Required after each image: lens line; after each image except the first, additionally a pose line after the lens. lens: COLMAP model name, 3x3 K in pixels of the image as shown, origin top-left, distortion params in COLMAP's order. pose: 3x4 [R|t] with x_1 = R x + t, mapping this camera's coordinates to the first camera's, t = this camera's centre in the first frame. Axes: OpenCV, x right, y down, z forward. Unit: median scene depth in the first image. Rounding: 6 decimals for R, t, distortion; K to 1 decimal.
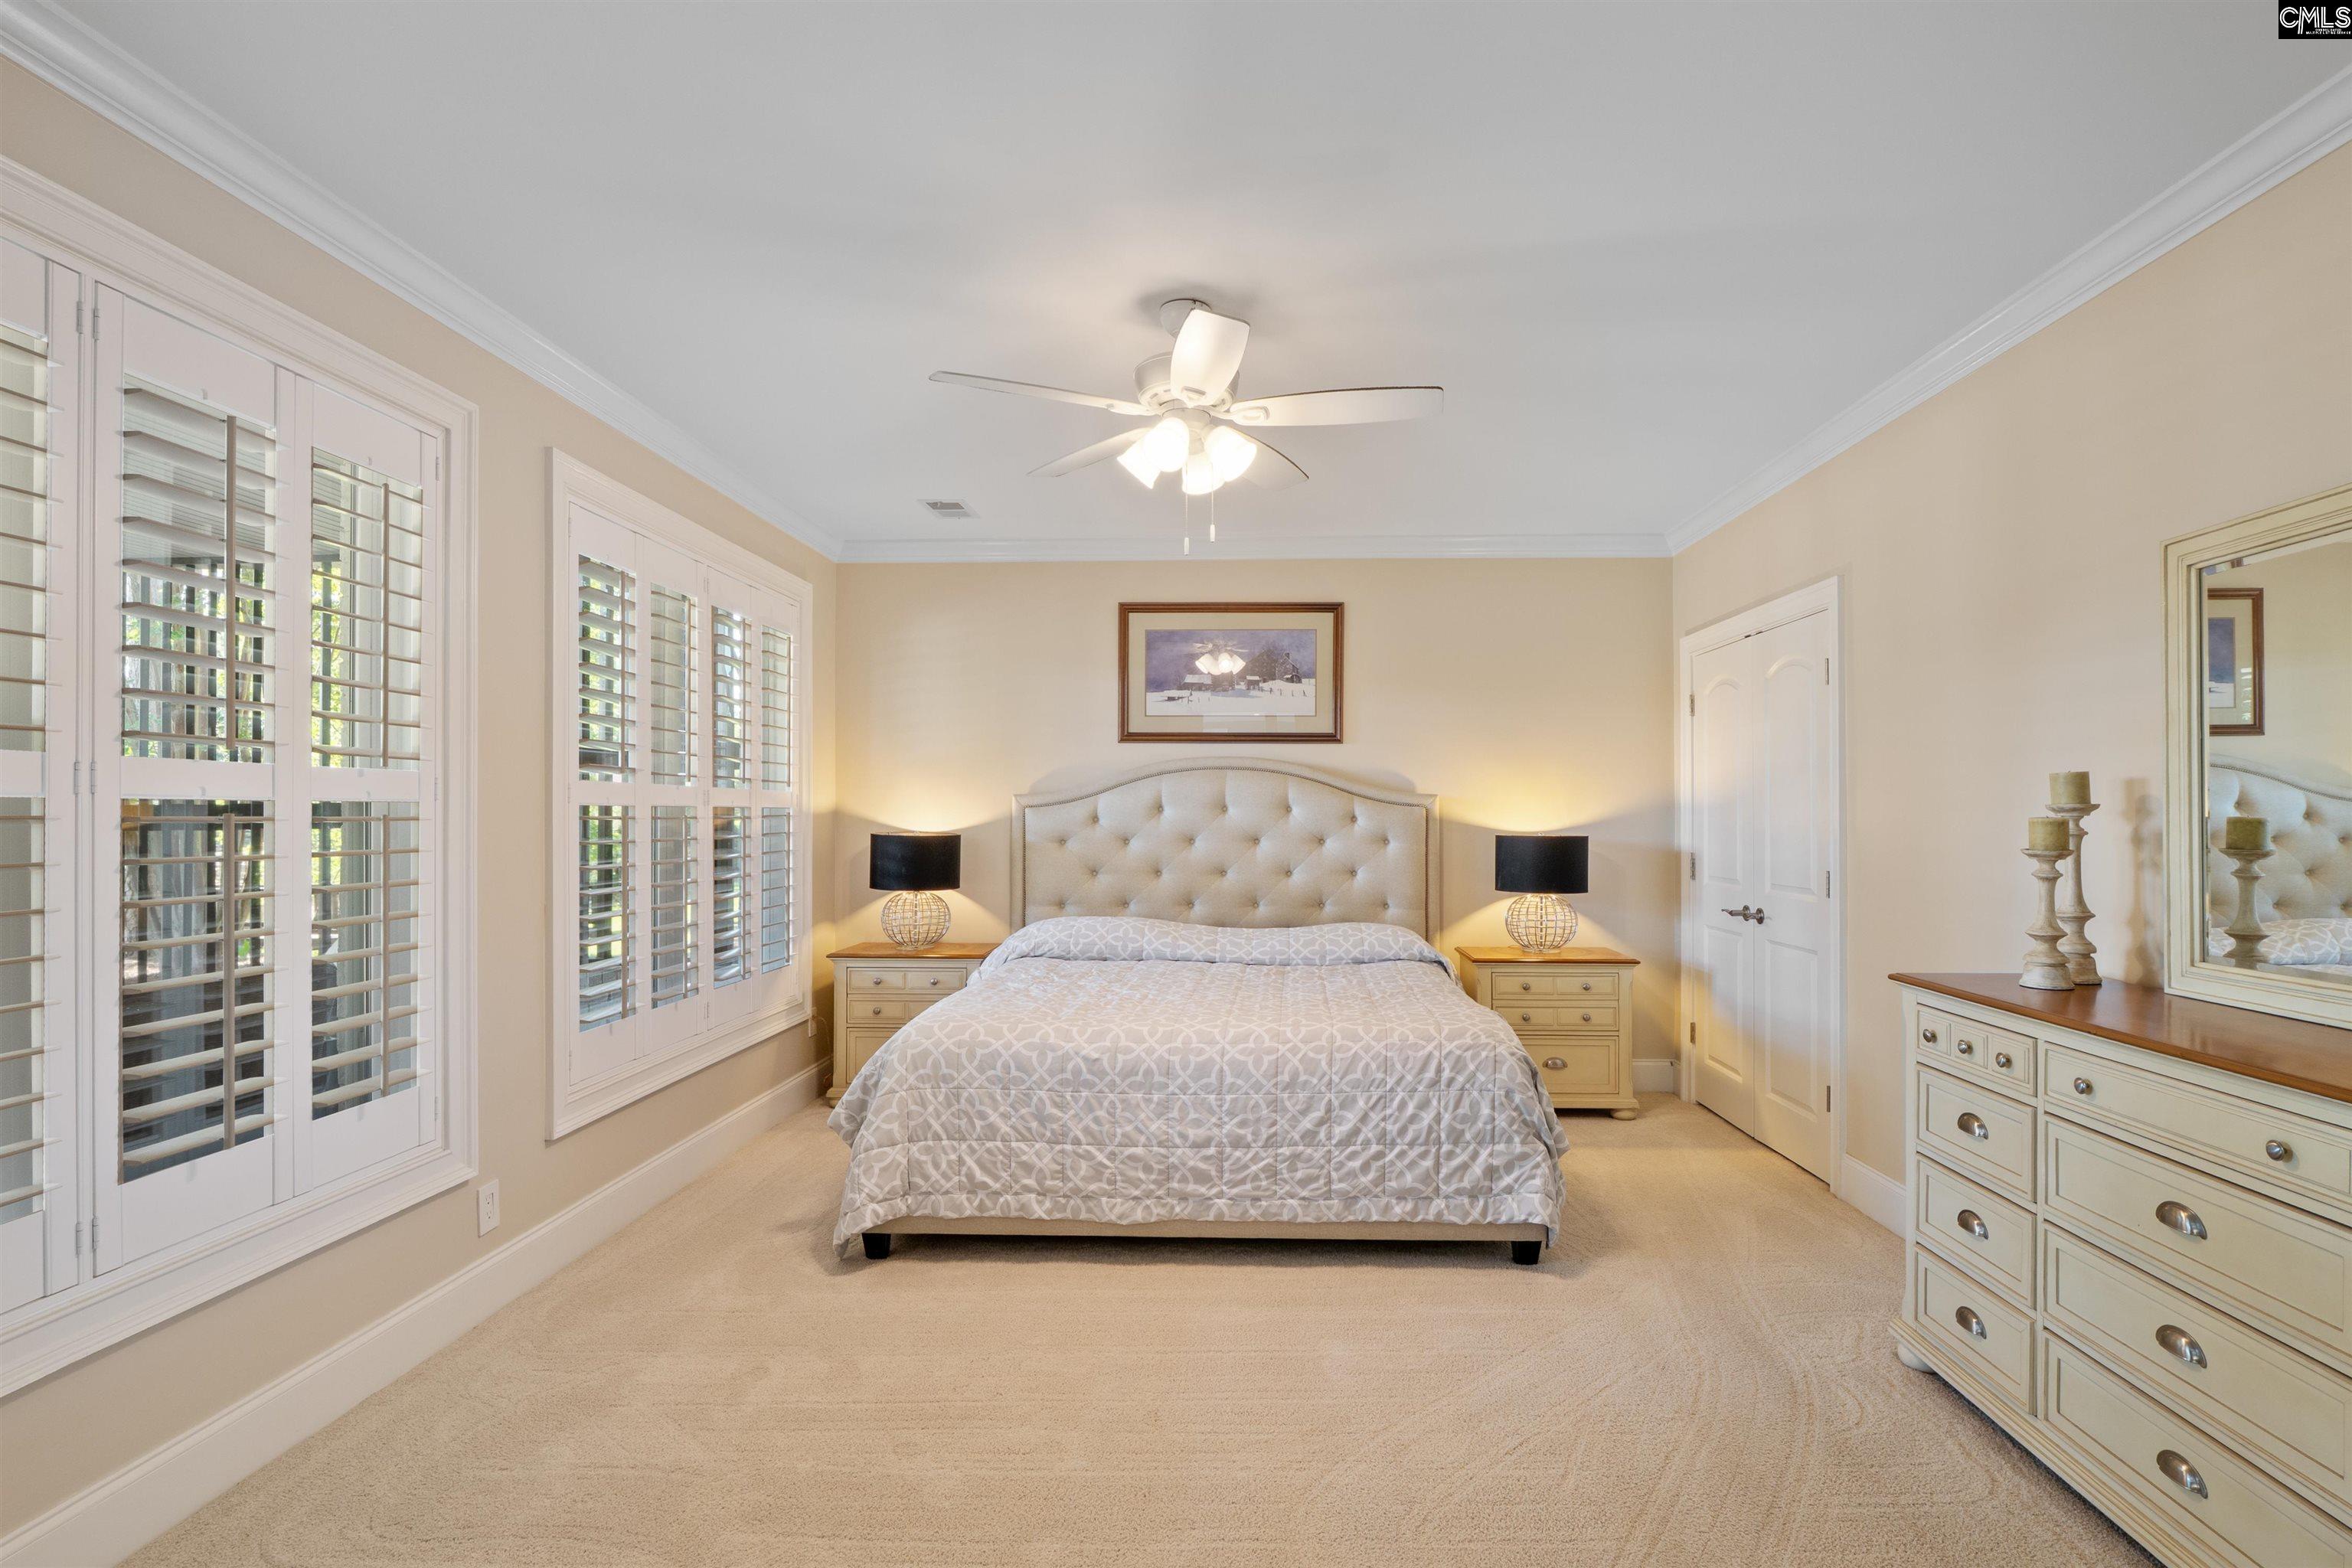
lens RADIAL K [[1140.2, 0, 1196.3], [0, 1140.2, 825.2], [0, 0, 1]] dist [-0.021073, -0.000259]
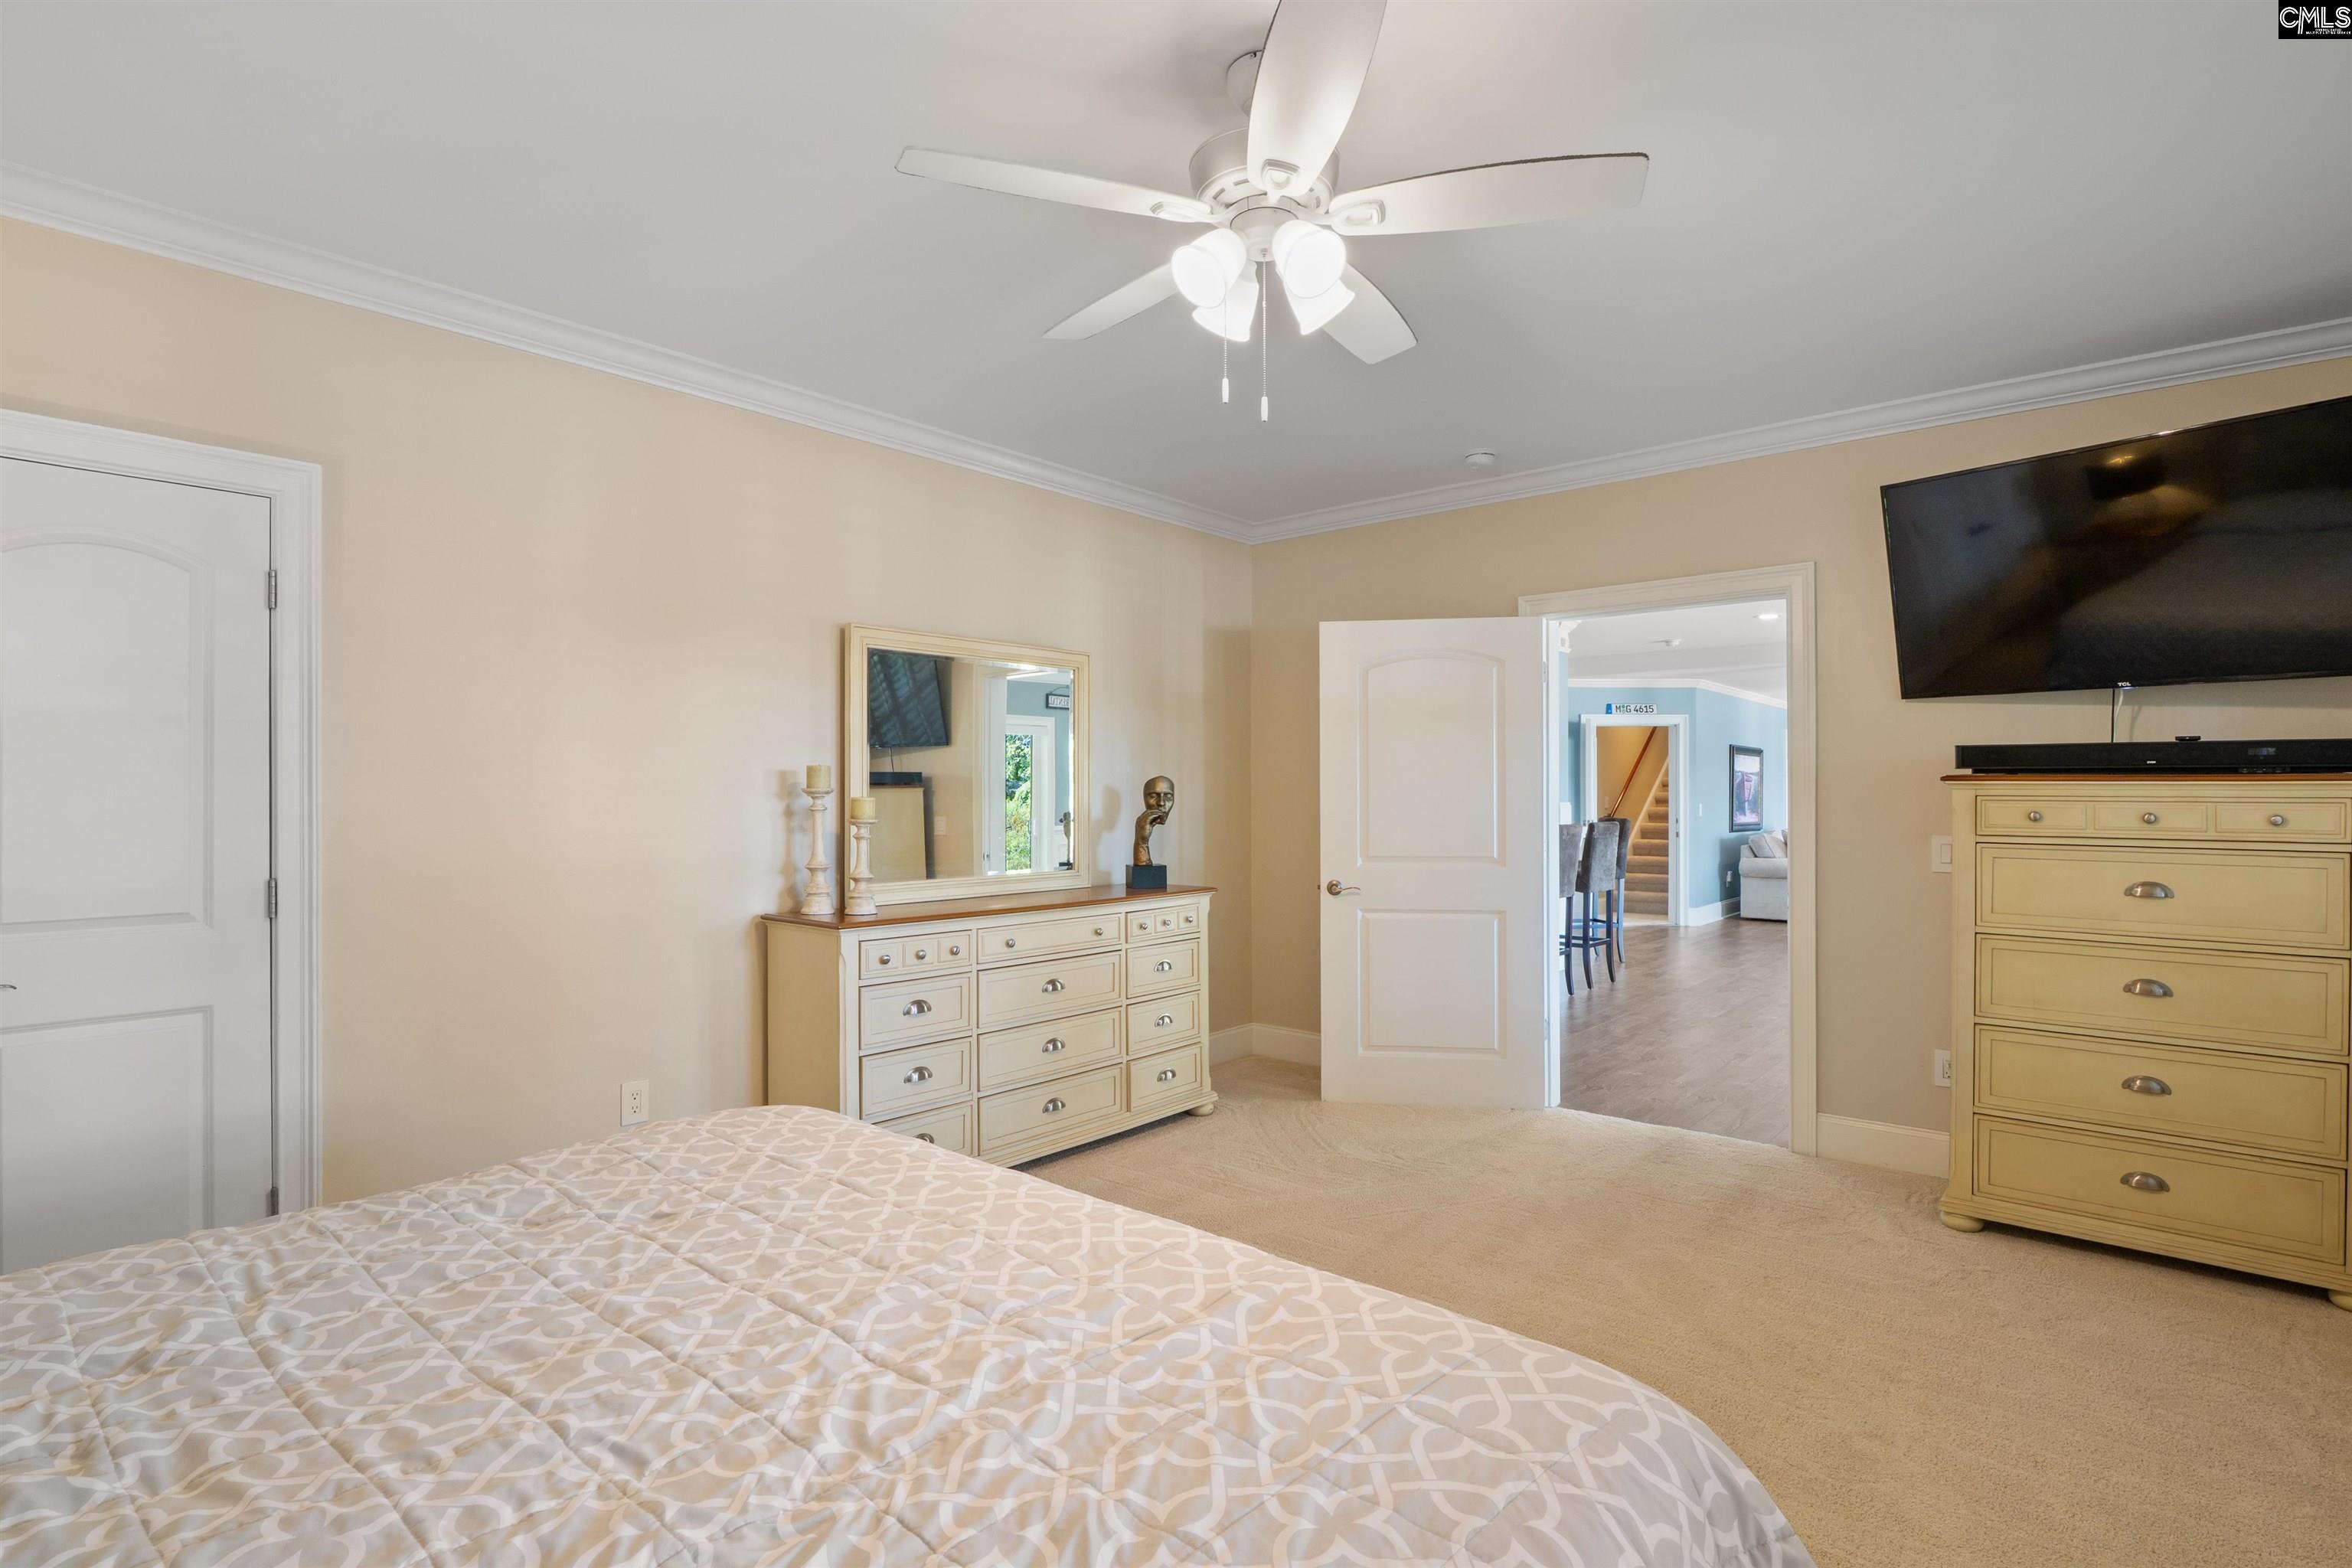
lens RADIAL K [[1140.2, 0, 1196.3], [0, 1140.2, 825.2], [0, 0, 1]] dist [-0.021073, -0.000259]
pose [[-0.794112, -0.012206, 0.607648, -0.472472], [0.003482, 0.999691, 0.024631, -0.005888], [-0.607761, 0.021676, -0.793824, 1.848699]]
